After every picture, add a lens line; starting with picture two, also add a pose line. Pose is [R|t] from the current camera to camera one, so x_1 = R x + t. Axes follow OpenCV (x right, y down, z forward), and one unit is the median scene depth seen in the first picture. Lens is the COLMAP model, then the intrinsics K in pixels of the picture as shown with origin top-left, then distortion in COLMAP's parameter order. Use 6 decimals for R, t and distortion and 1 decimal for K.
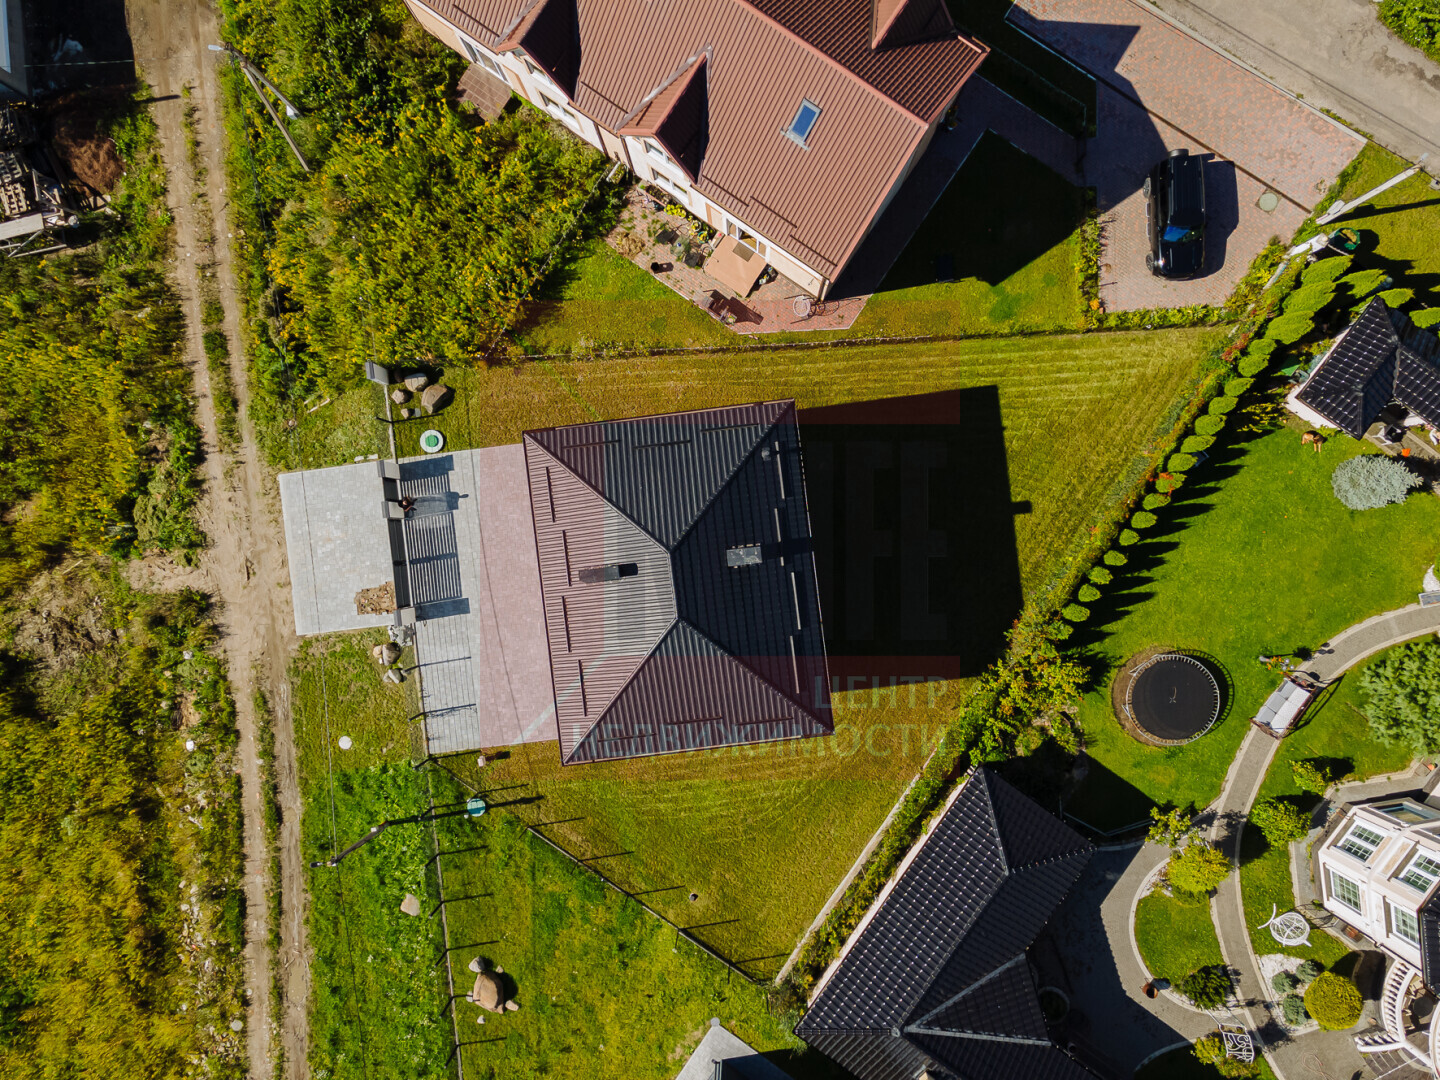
lens RADIAL K [[1057.4, 0, 720.0], [0, 1057.4, 540.0], [0, 0, 1]] dist [0.008519, 0.079647]
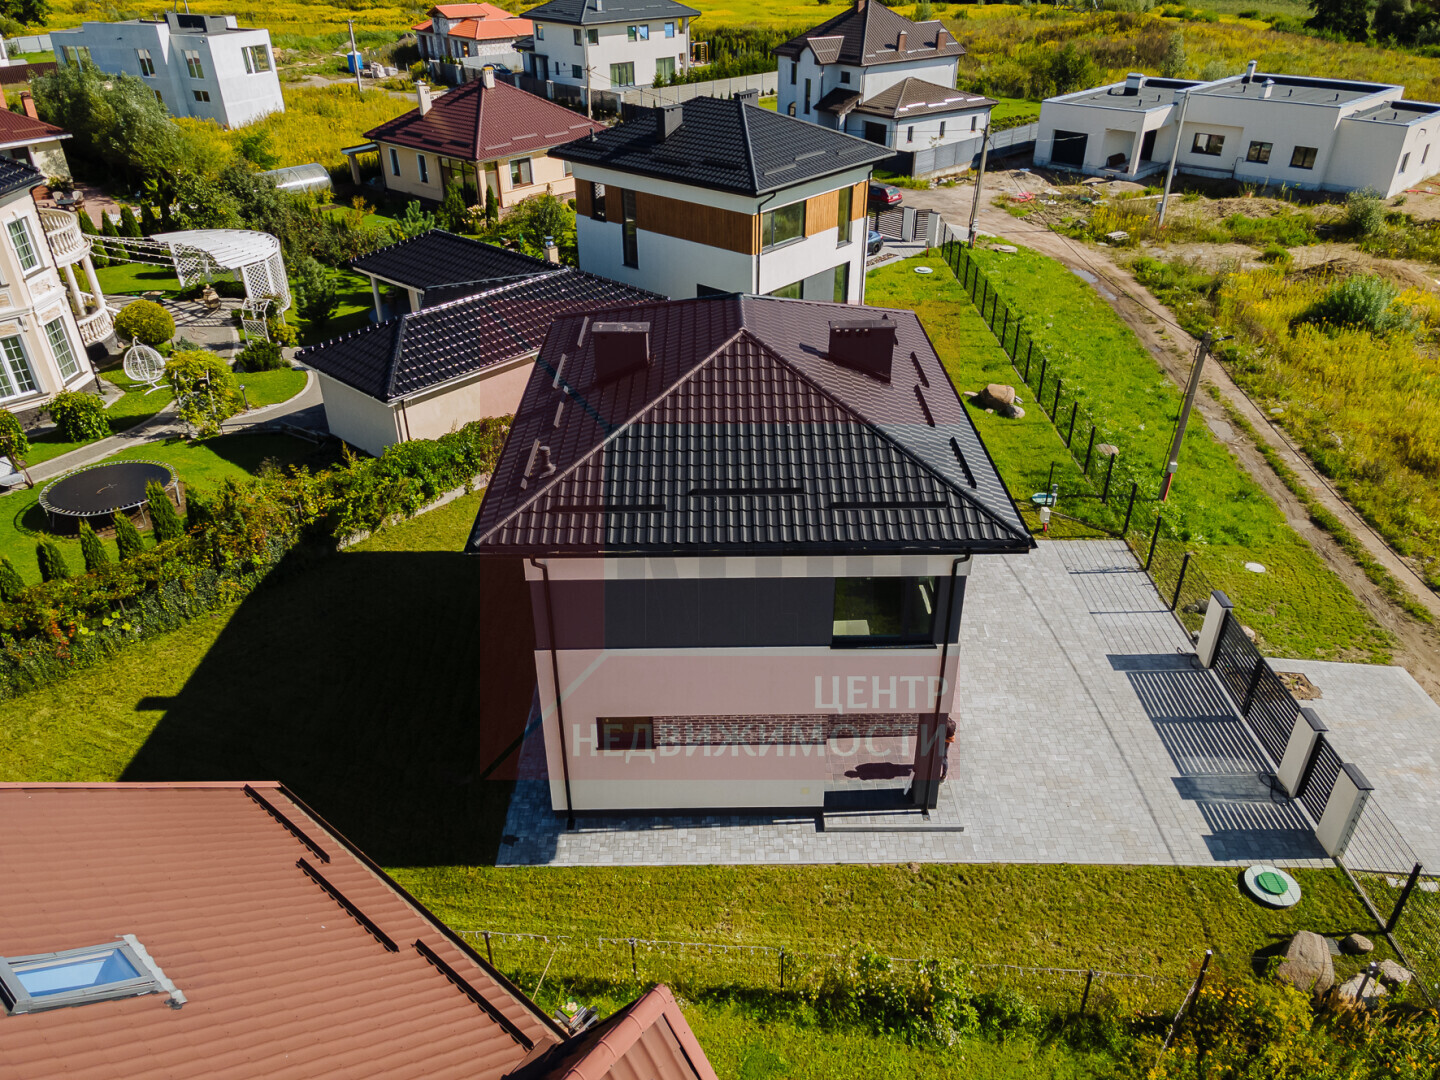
lens RADIAL K [[1057.4, 0, 720.0], [0, 1057.4, 540.0], [0, 0, 1]] dist [0.008519, 0.079647]
pose [[-0.993657, -0.029844, 0.108418, -0.079164], [0.108677, -0.502514, 0.857712, -0.442311], [0.028884, 0.864054, 0.502570, 0.626525]]
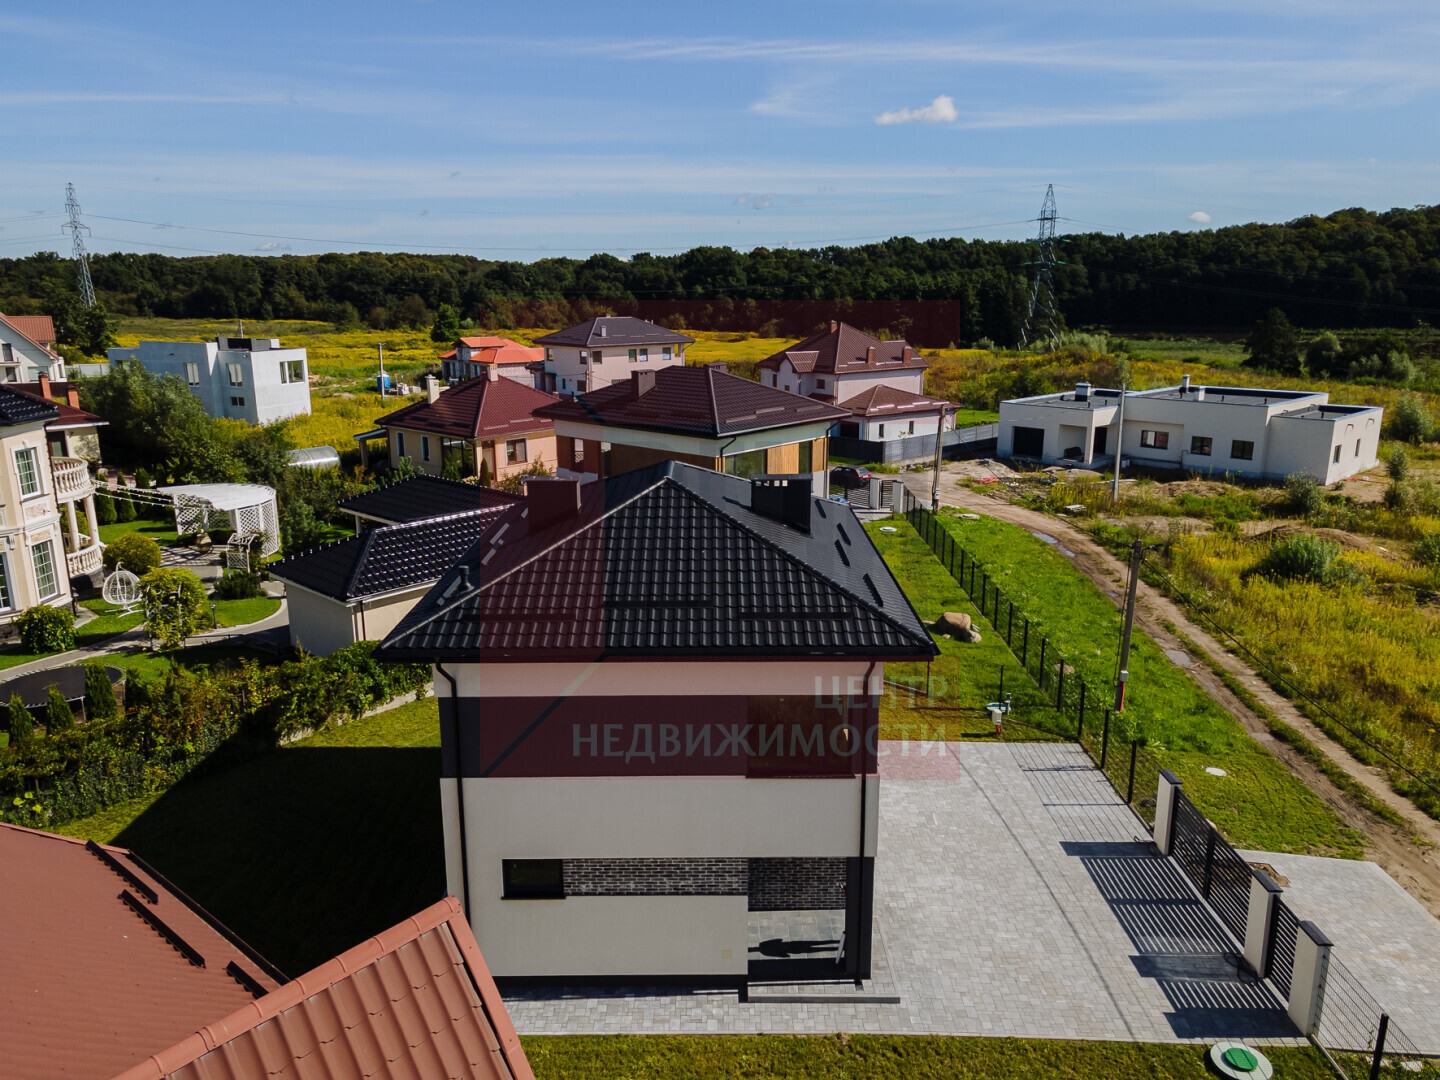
lens RADIAL K [[1055.0, 0, 720.0], [0, 1055.0, 540.0], [0, 0, 1]] dist [0.021334, 0.057654]
pose [[-0.993010, -0.001335, 0.118023, -0.118833], [0.115255, -0.226539, 0.967159, -0.475484], [0.025446, 0.974001, 0.225110, 0.698683]]
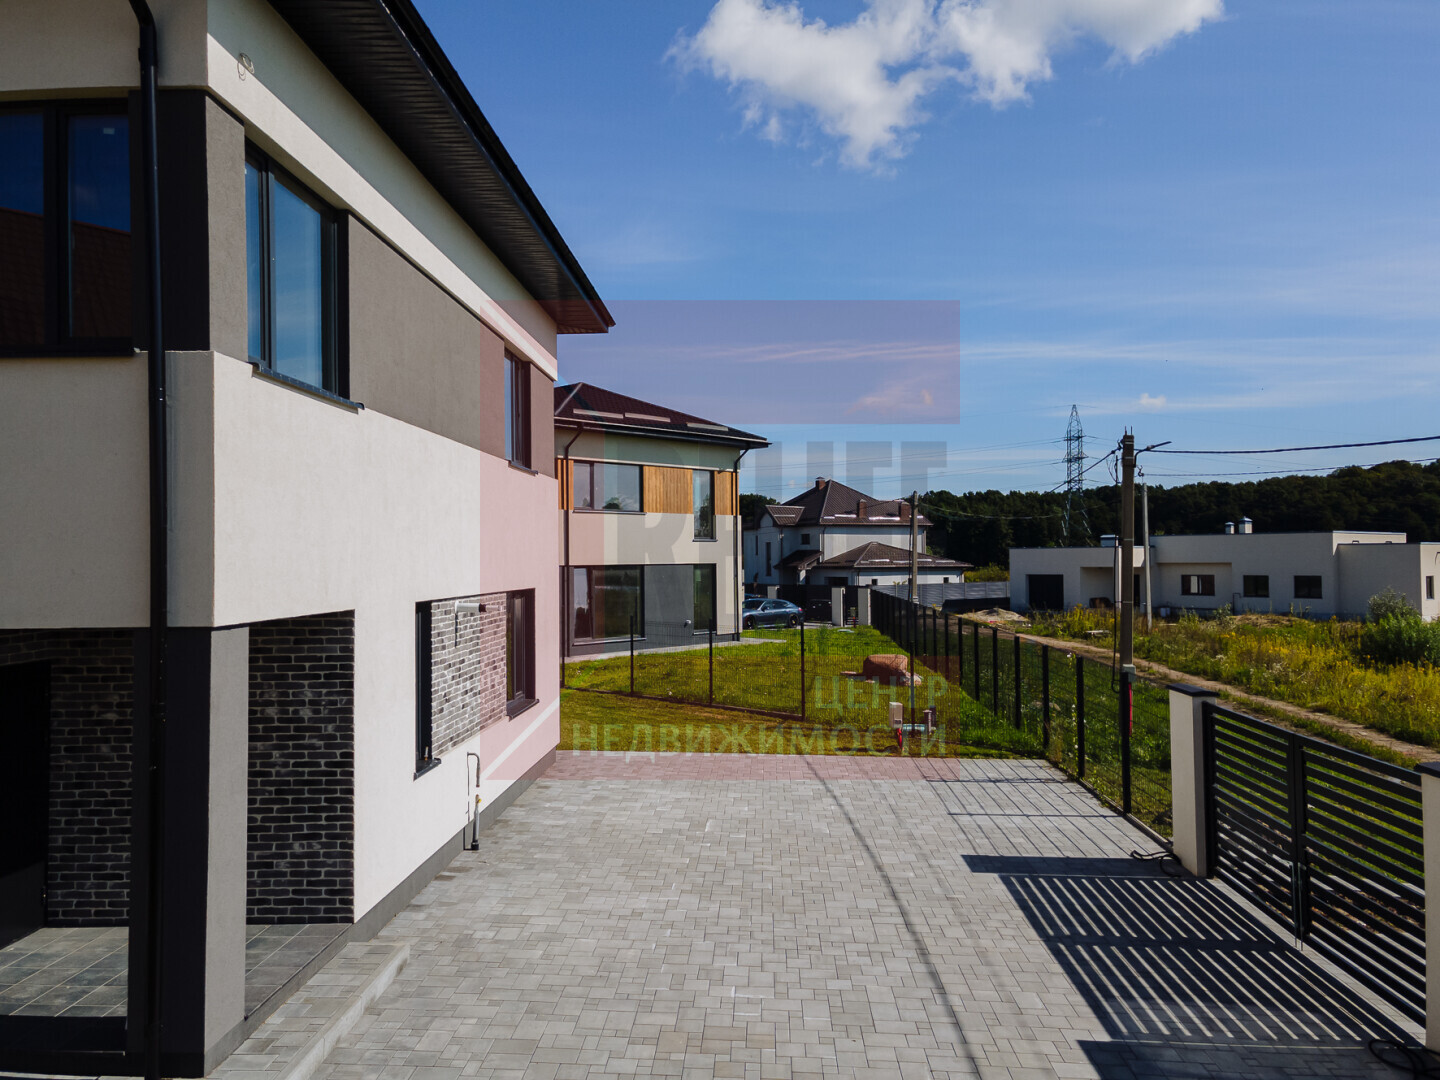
lens RADIAL K [[1057.4, 0, 720.0], [0, 1057.4, 540.0], [0, 0, 1]] dist [0.008519, 0.079647]
pose [[-0.985961, 0.035973, 0.163056, -0.221463], [0.164000, 0.025036, 0.986143, -0.199665], [0.031392, 0.999039, -0.030584, 0.922840]]
